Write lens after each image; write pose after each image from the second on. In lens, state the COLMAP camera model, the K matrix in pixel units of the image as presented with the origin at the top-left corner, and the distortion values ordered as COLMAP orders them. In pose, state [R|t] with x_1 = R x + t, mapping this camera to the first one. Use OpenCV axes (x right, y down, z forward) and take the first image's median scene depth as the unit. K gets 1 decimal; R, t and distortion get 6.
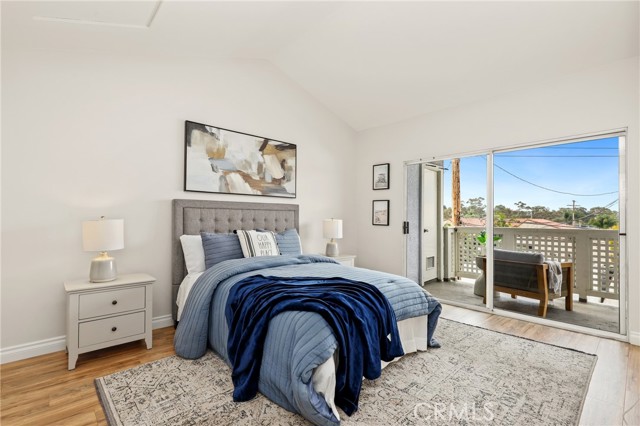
lens RADIAL K [[295.7, 0, 323.5], [0, 295.7, 215.5], [0, 0, 1]] dist [0.001277, 0.000179]
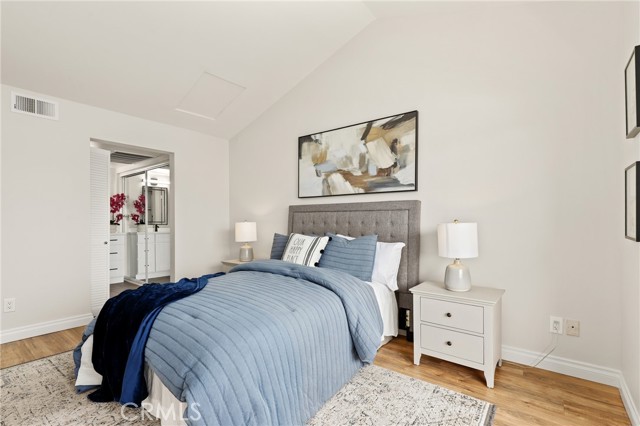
lens RADIAL K [[295.7, 0, 323.5], [0, 295.7, 215.5], [0, 0, 1]] dist [0.001277, 0.000179]
pose [[0.162164, -0.024562, -0.986458, 0.591169], [0.009290, 0.999684, -0.023365, 0.011933], [0.986720, -0.005375, 0.162340, 0.772002]]
